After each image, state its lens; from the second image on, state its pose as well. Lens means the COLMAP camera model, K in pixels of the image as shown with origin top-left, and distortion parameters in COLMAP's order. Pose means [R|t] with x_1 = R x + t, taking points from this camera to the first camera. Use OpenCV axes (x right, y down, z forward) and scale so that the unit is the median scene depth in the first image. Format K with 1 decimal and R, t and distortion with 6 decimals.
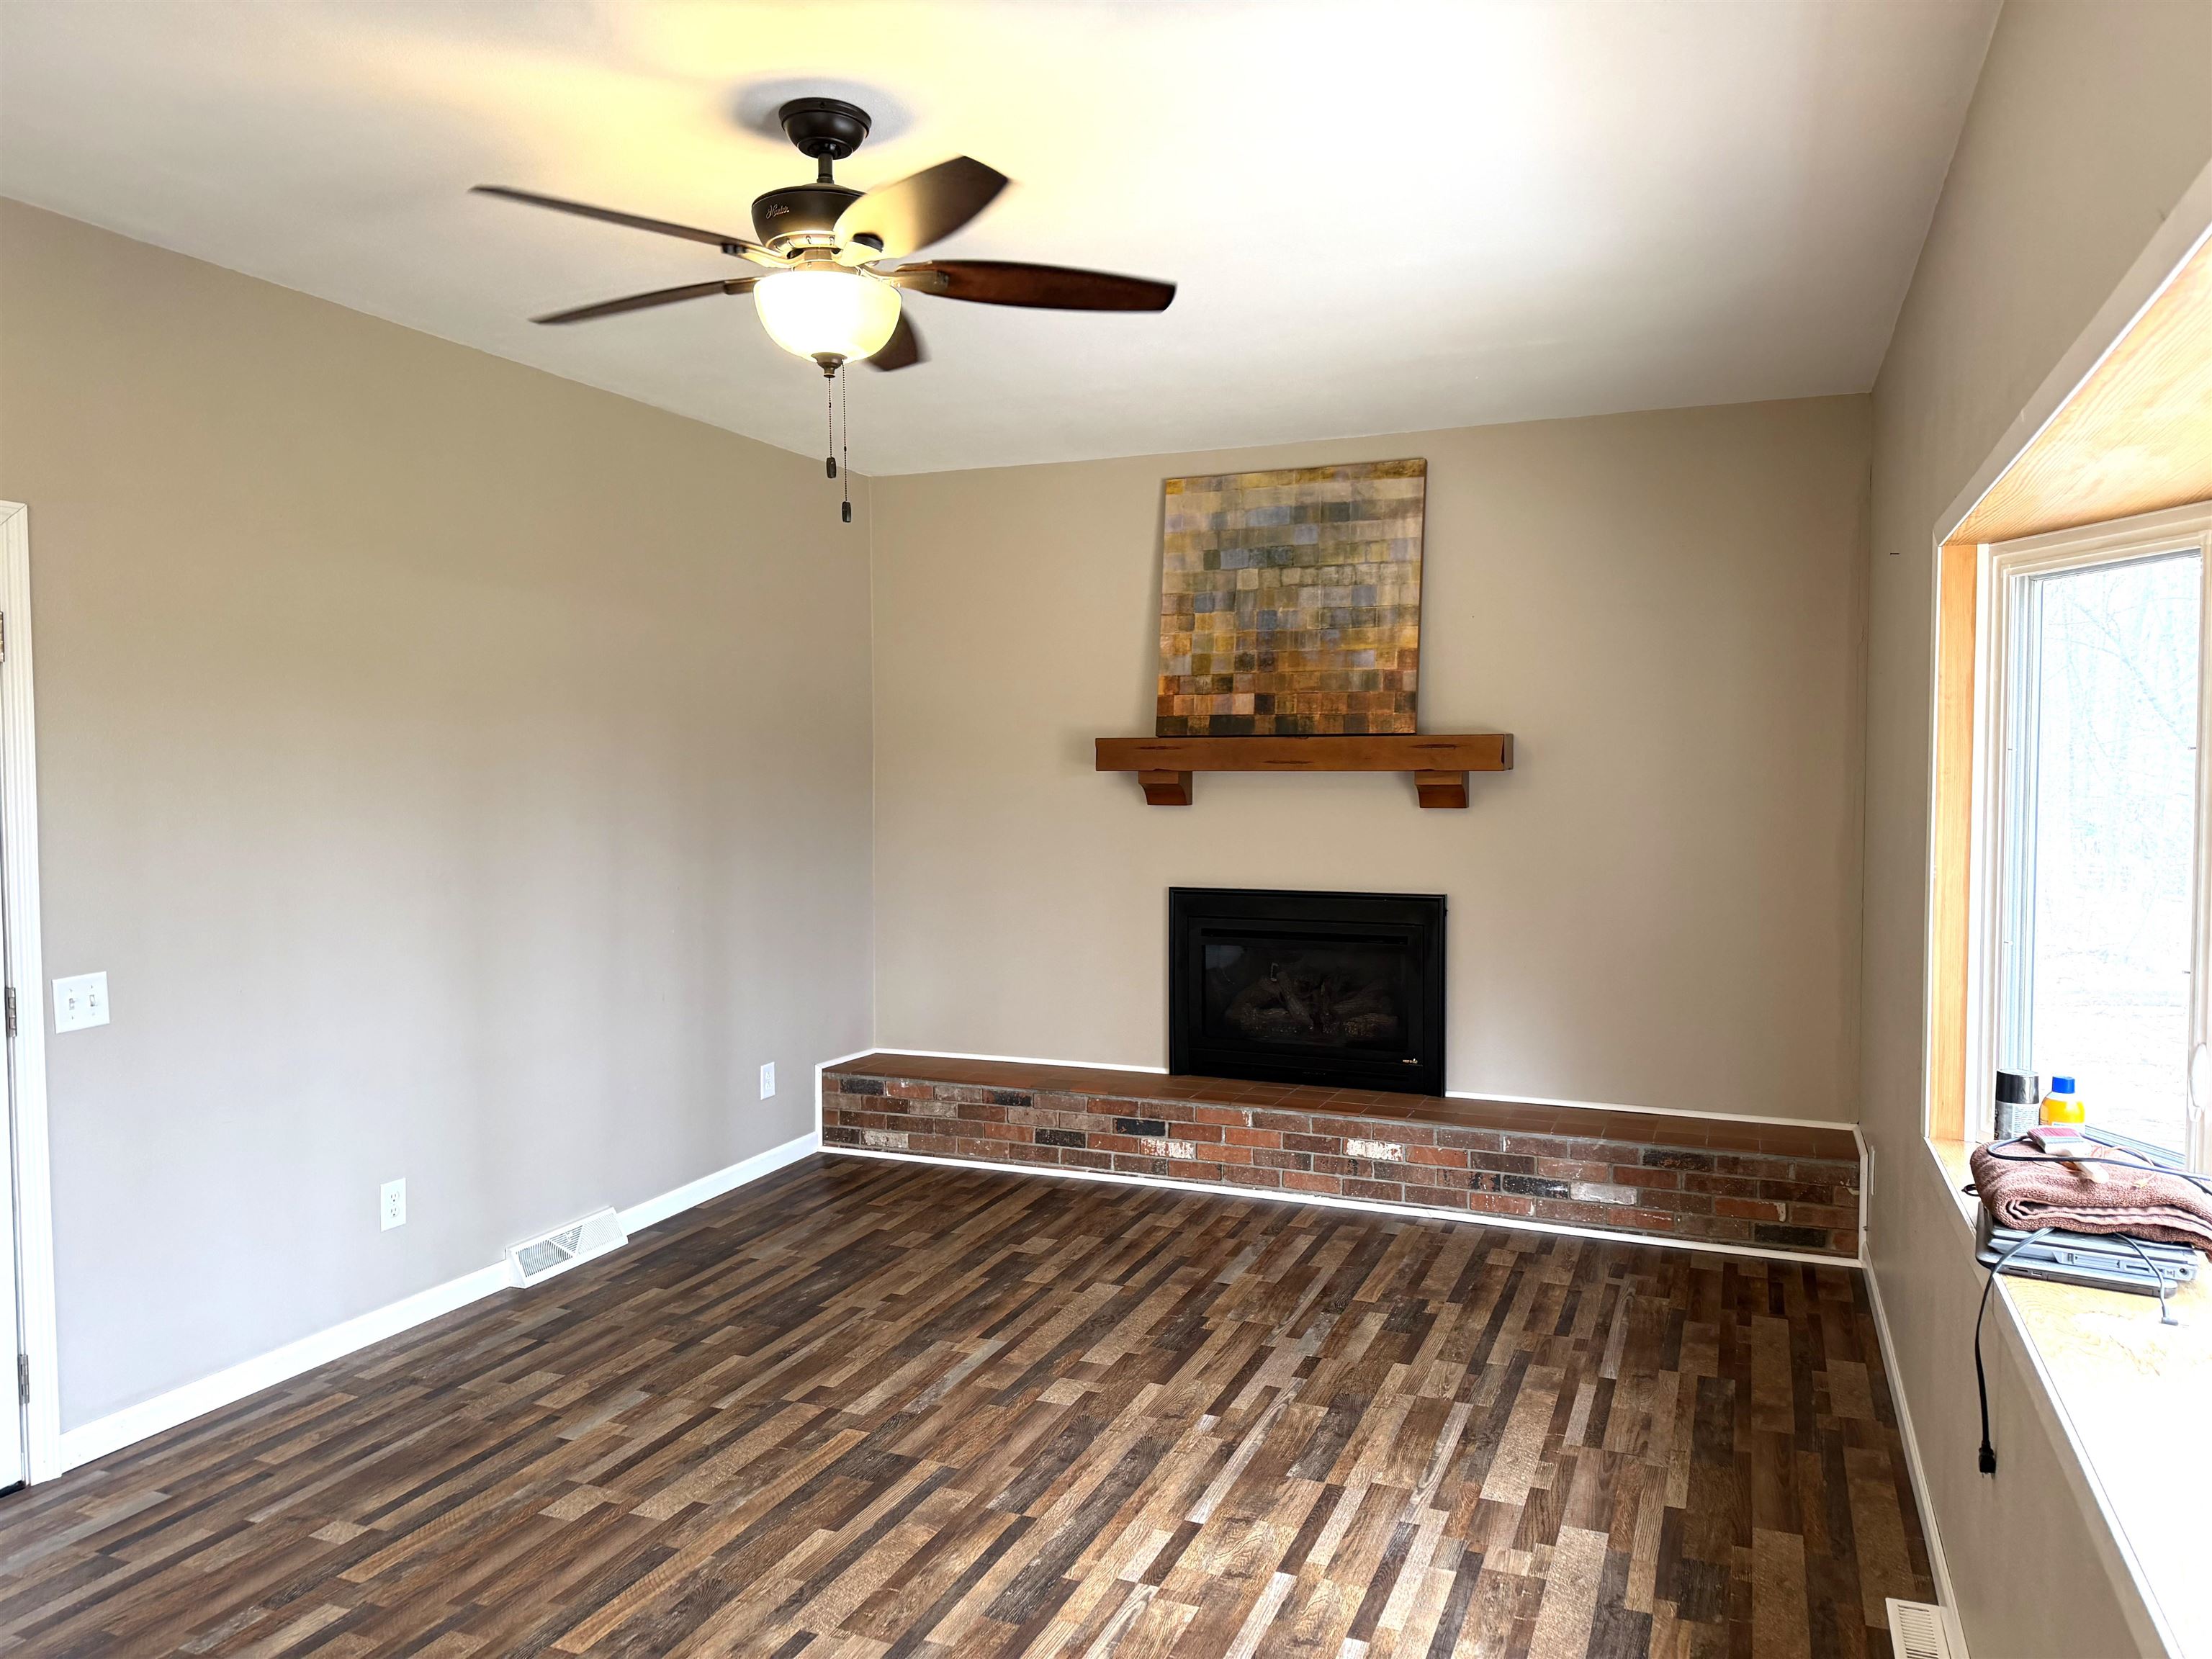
lens RADIAL K [[1536.0, 0, 1106.0], [0, 1536.0, 841.0], [0, 0, 1]] dist [0.093510, -0.099962]
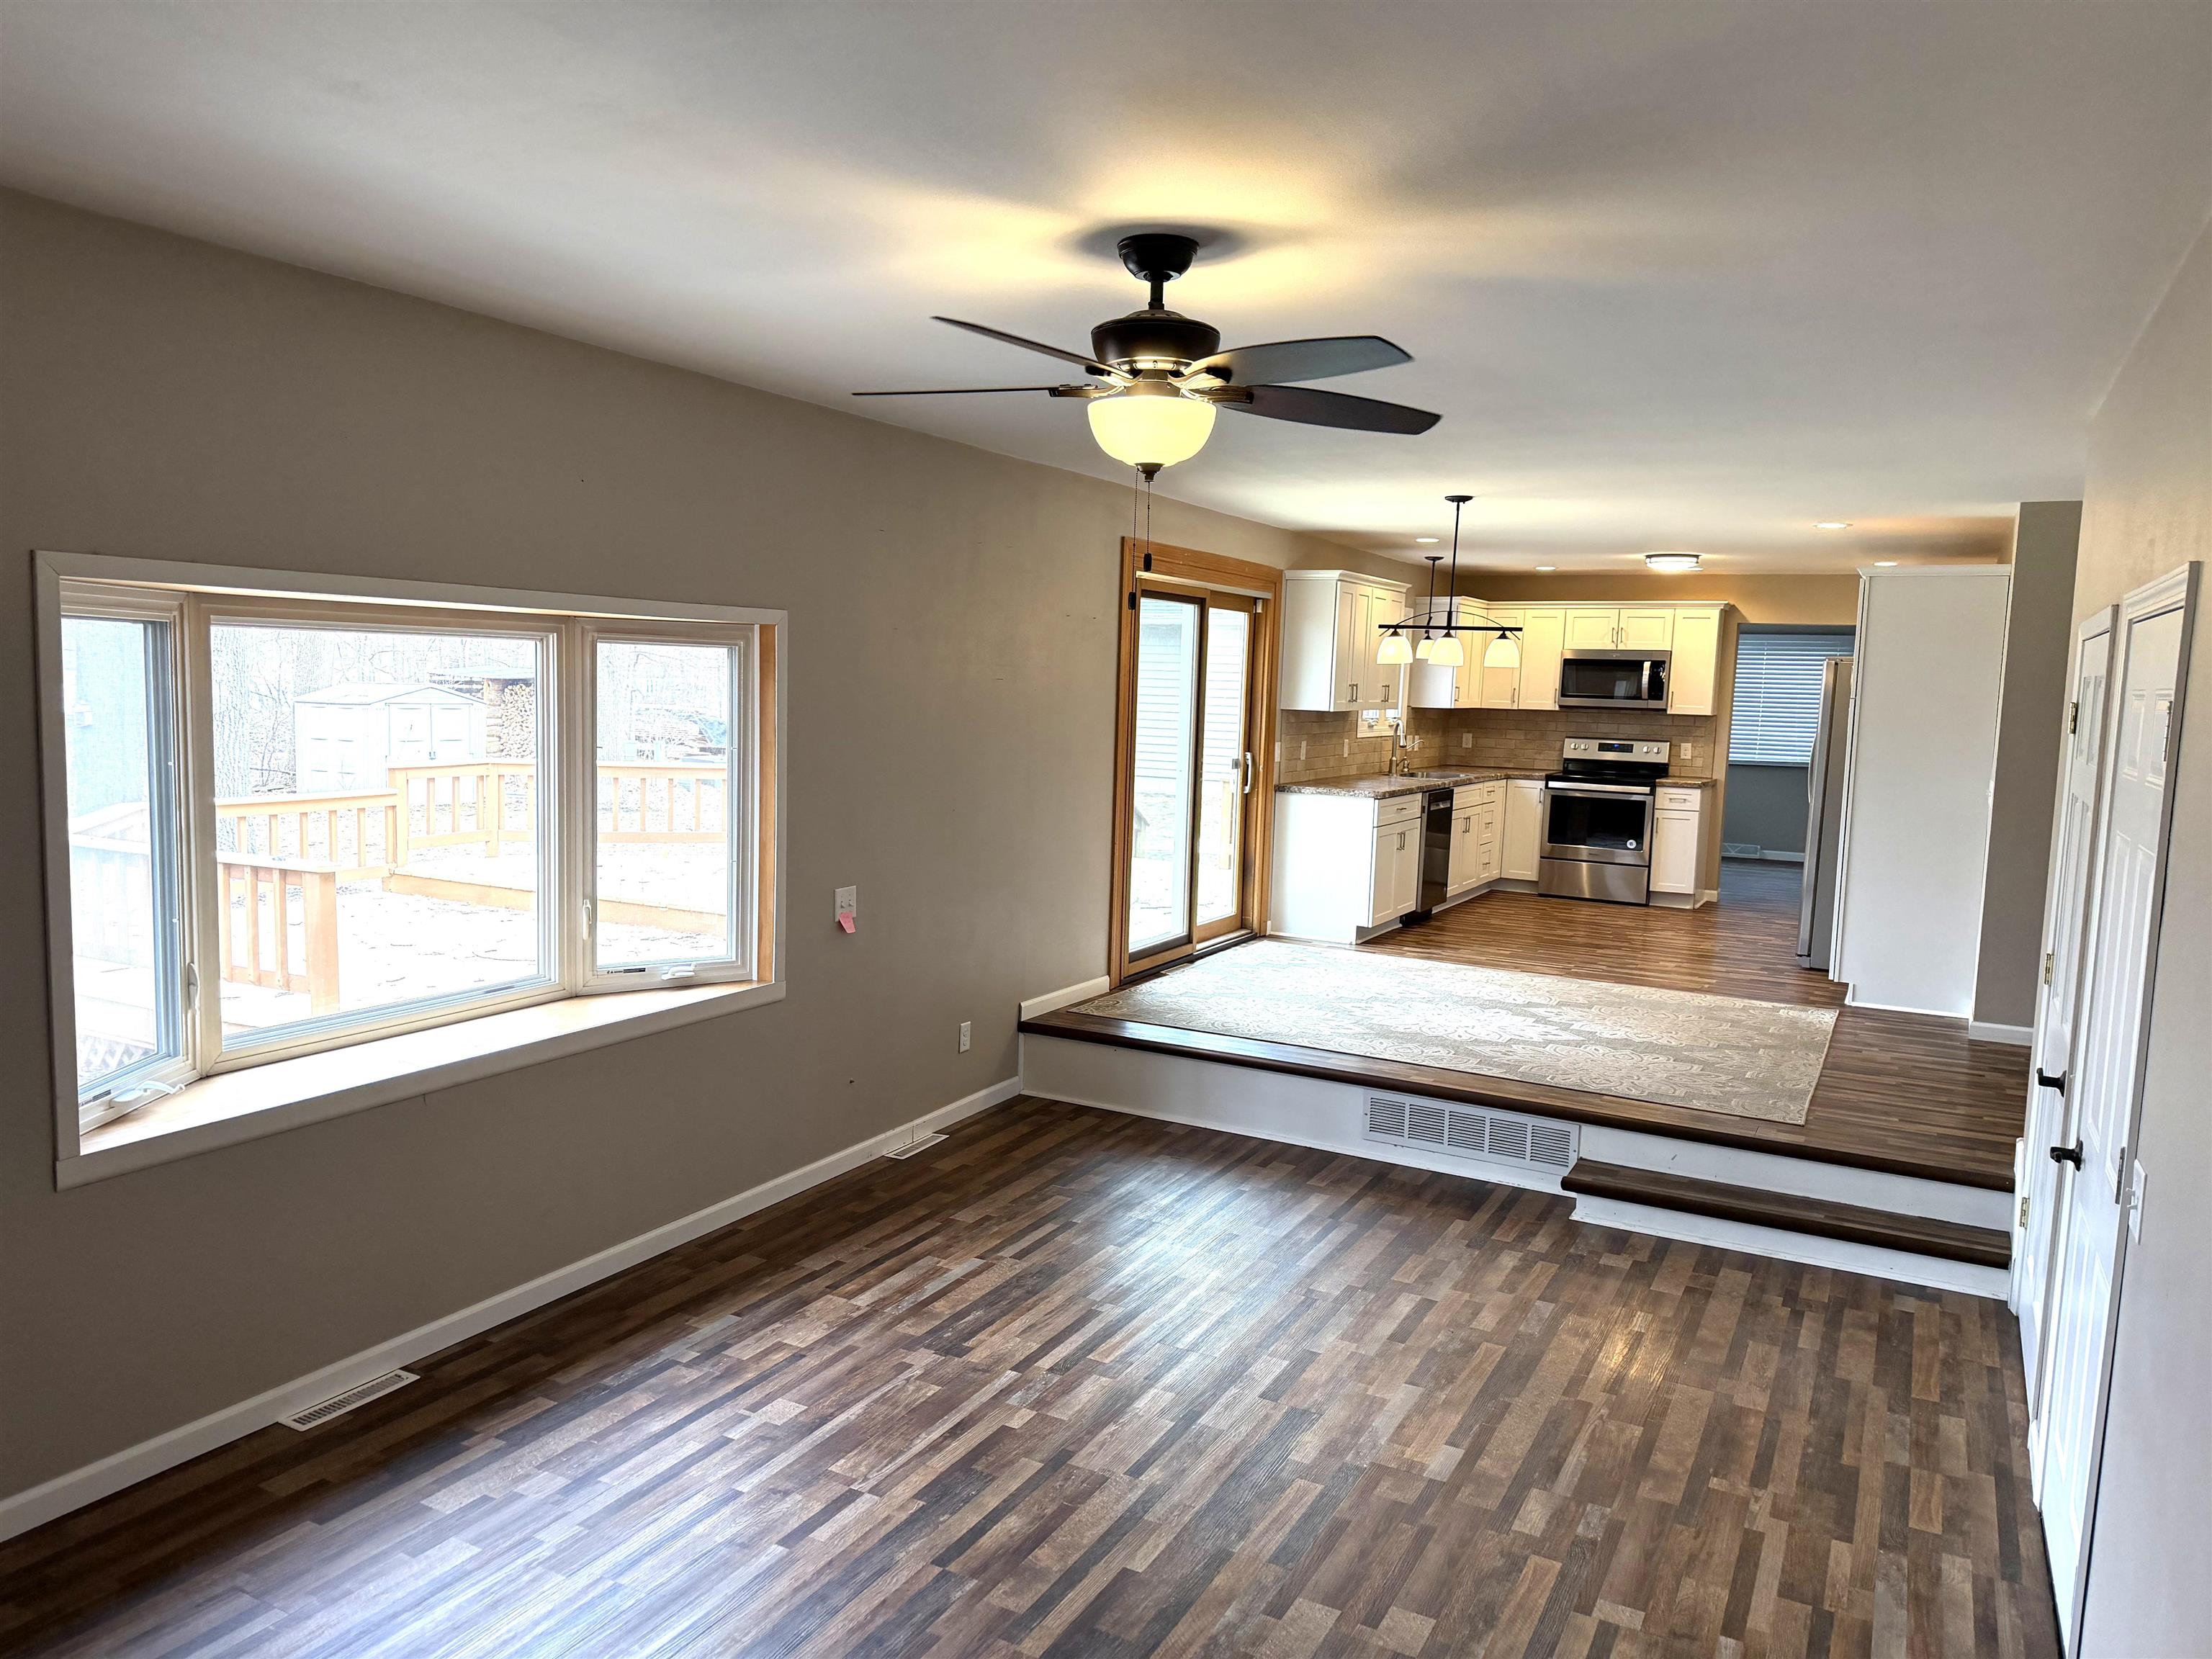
lens RADIAL K [[1536.0, 0, 1106.0], [0, 1536.0, 841.0], [0, 0, 1]] dist [0.093510, -0.099962]
pose [[-0.995080, -0.040328, 0.090499, -0.134801], [-0.025988, 0.987672, 0.154364, -0.111124], [-0.095608, 0.151253, -0.983861, 1.118103]]
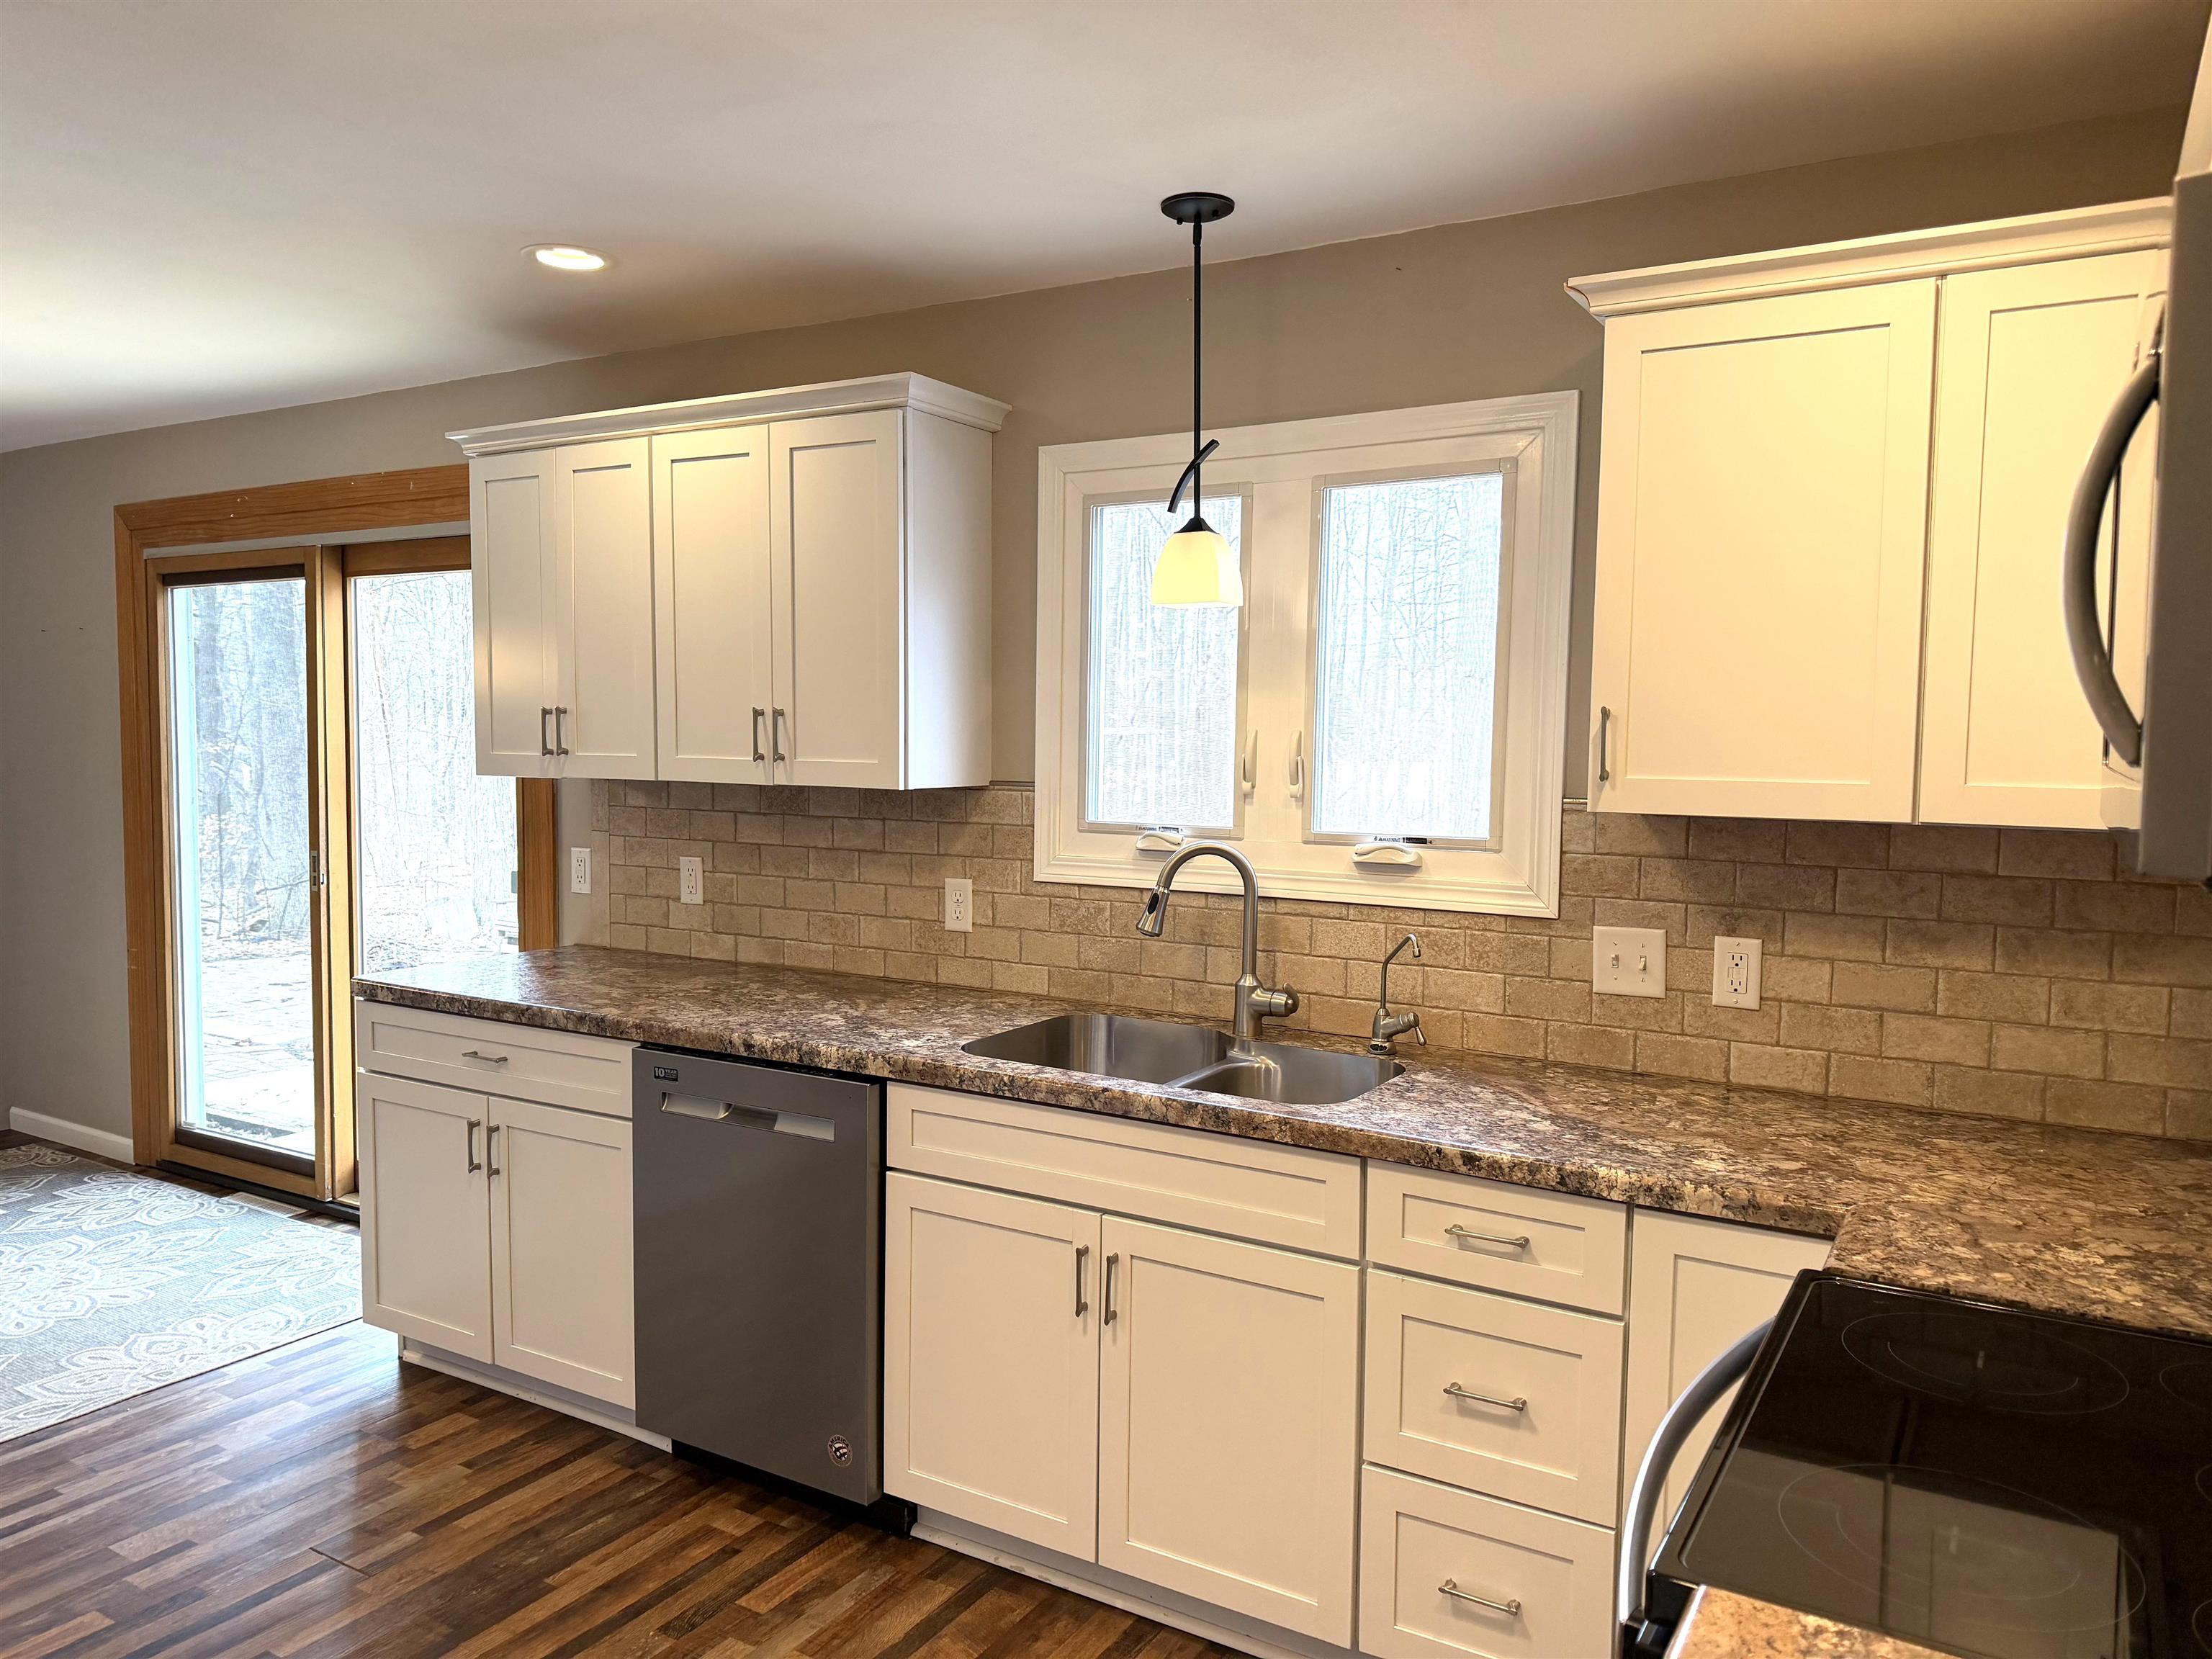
lens RADIAL K [[1553.0, 0, 1098.8], [0, 1553.0, 837.3], [0, 0, 1]] dist [0.076307, -0.083935]
pose [[0.142751, -0.068105, 0.987413, -0.873588], [0.039824, 0.997217, 0.063024, -0.006197], [-0.988957, 0.030326, 0.145066, -0.931136]]
